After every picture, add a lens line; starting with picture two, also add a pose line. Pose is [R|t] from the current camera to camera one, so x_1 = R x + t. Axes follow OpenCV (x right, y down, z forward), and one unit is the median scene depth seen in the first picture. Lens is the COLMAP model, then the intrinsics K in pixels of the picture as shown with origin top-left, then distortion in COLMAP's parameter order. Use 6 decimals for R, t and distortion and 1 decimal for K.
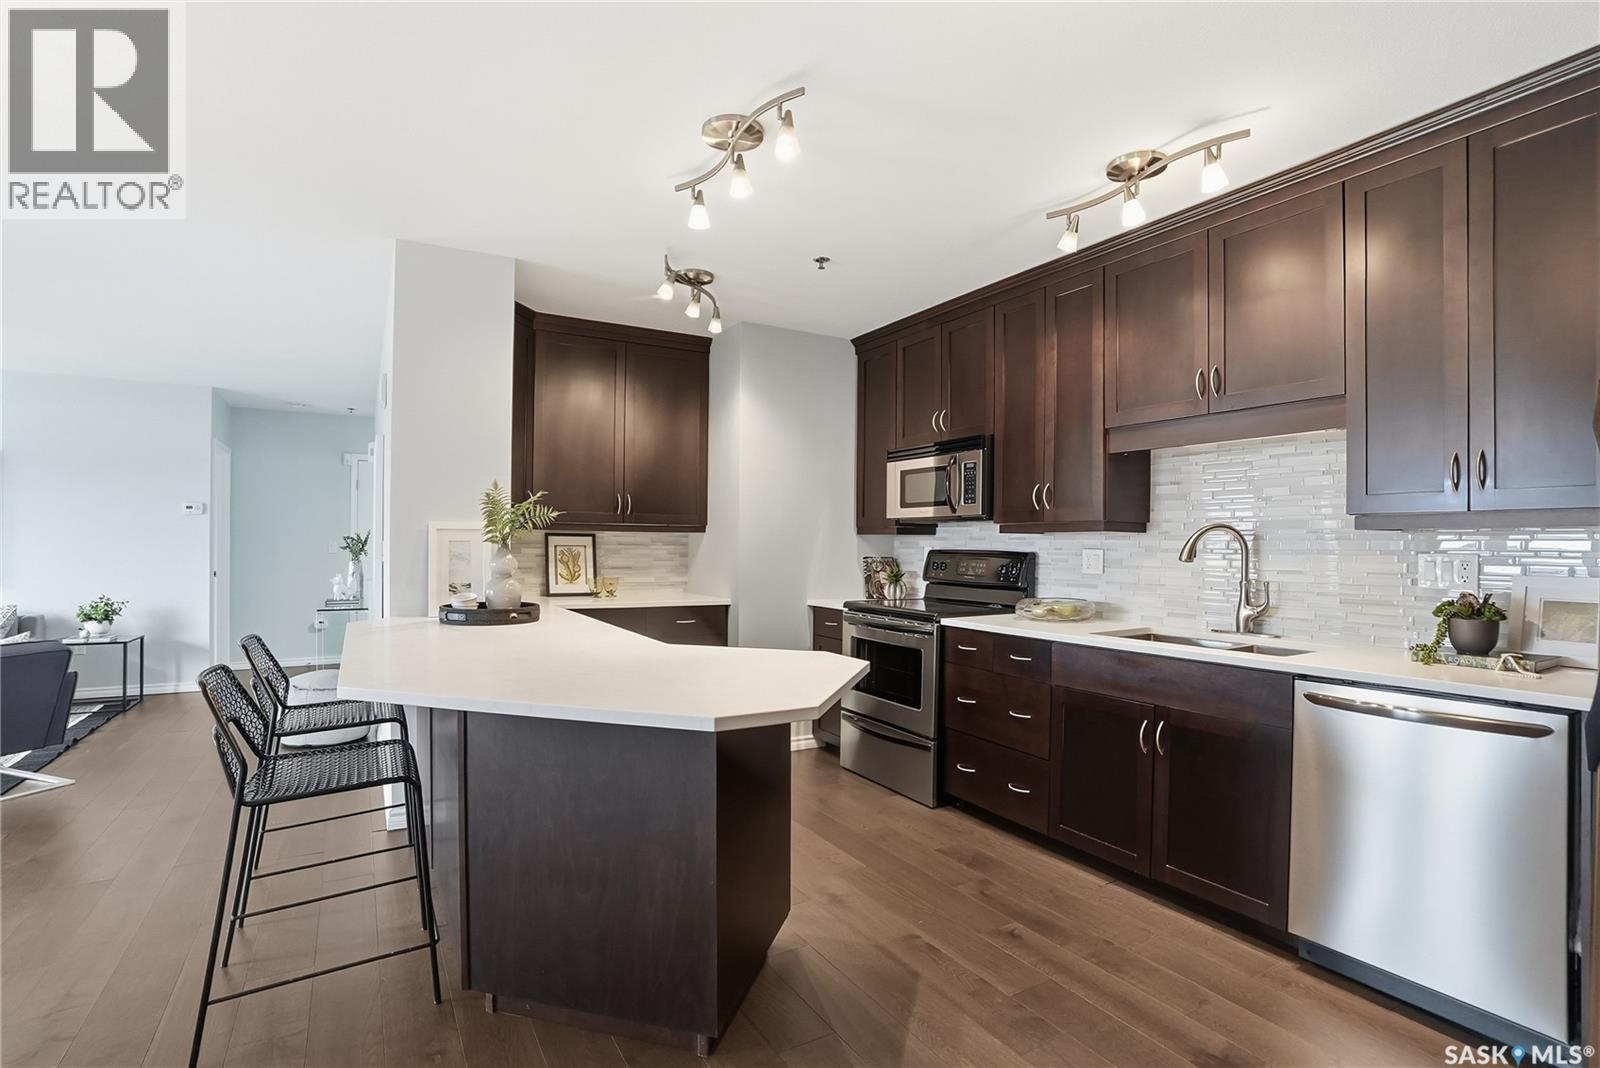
lens RADIAL K [[761.0, 0, 796.2], [0, 761.0, 538.0], [0, 0, 1]] dist [-0.071856, 0.025739]
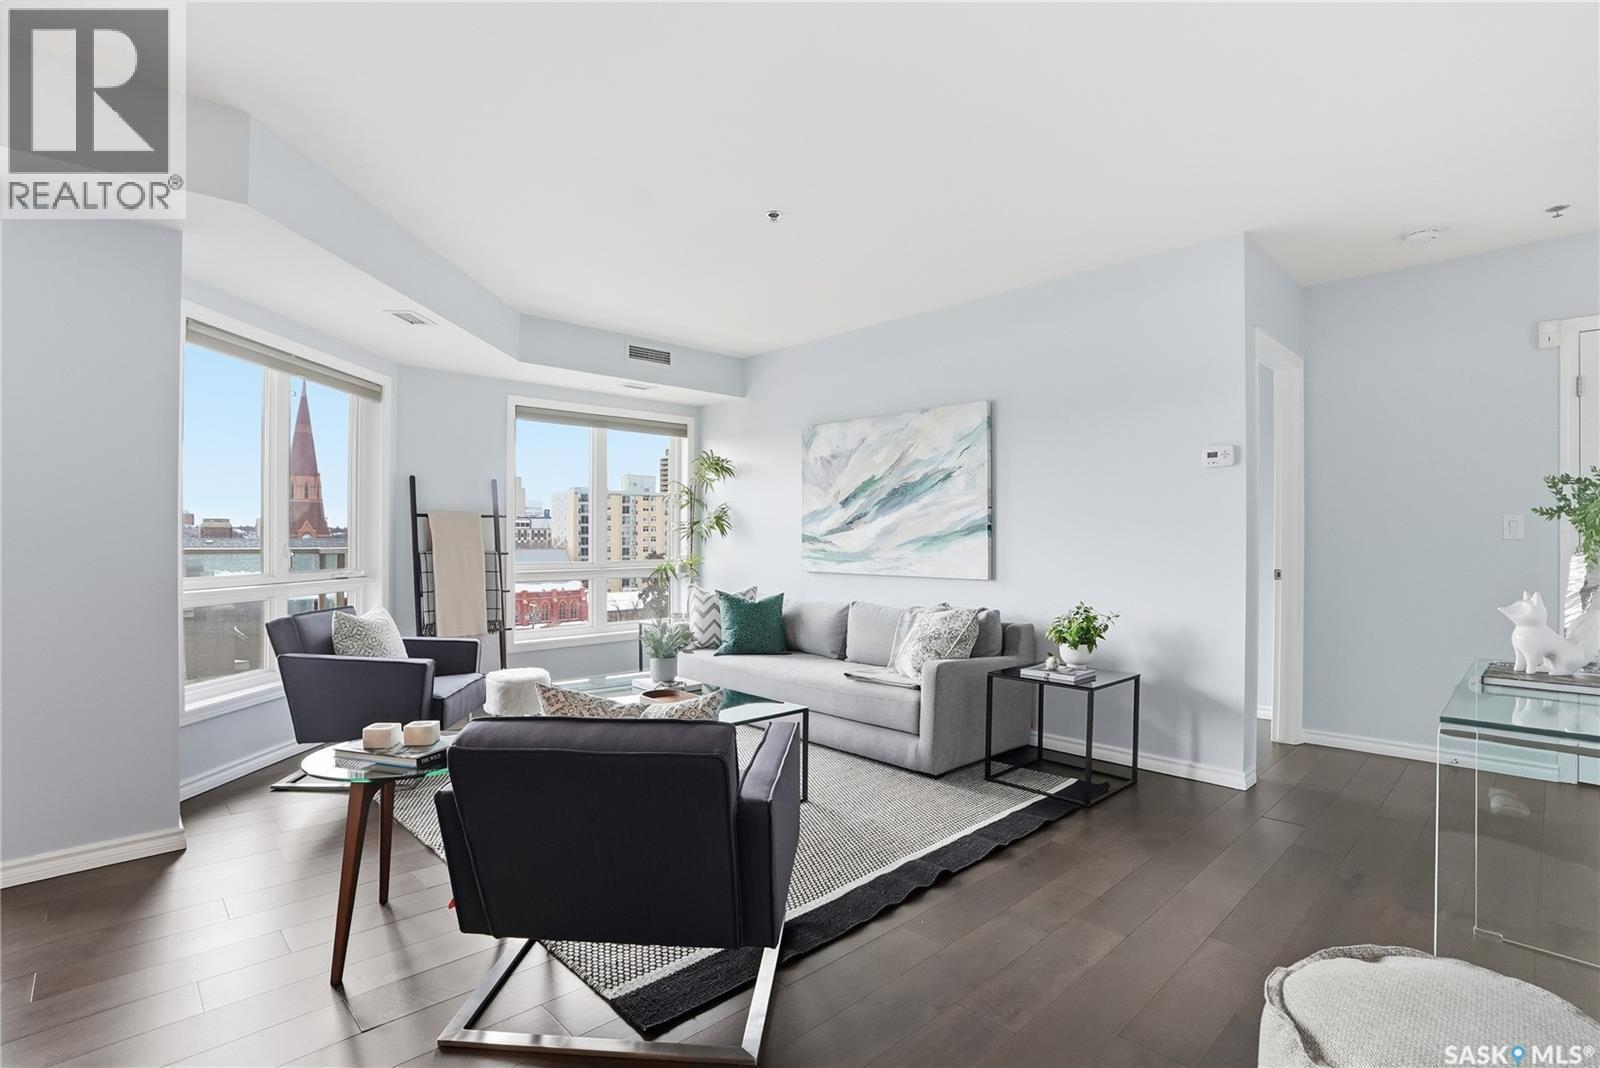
lens RADIAL K [[761.0, 0, 796.2], [0, 761.0, 538.0], [0, 0, 1]] dist [-0.071856, 0.025739]
pose [[0.226777, -0.005735, -0.973930, -0.374111], [0.008412, 0.999957, -0.003929, 0.023052], [0.973910, -0.007302, 0.226815, 0.606336]]
